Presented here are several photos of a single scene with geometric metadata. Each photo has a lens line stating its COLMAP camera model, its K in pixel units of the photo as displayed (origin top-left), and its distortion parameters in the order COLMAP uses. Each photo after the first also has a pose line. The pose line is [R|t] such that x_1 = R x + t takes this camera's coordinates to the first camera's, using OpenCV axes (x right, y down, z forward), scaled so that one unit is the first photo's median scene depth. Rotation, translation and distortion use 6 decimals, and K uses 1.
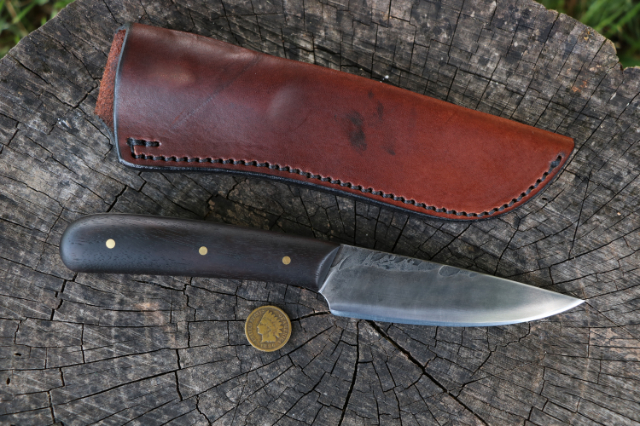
lens RADIAL K [[1098.0, 0, 314.4], [0, 1098.0, 219.7], [0, 0, 1]] dist [0.017145, 0.000000]
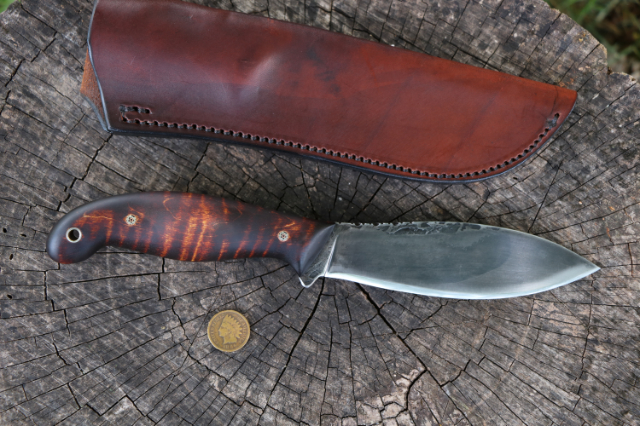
lens RADIAL K [[1376.3, 0, 322.7], [0, 1376.3, 219.4], [0, 0, 1]] dist [0.109198, 0.000000]
pose [[0.985704, 0.164661, -0.035686, 0.077450], [-0.164830, 0.986320, -0.001817, 0.056978], [0.034898, 0.007673, 0.999361, -0.391259]]
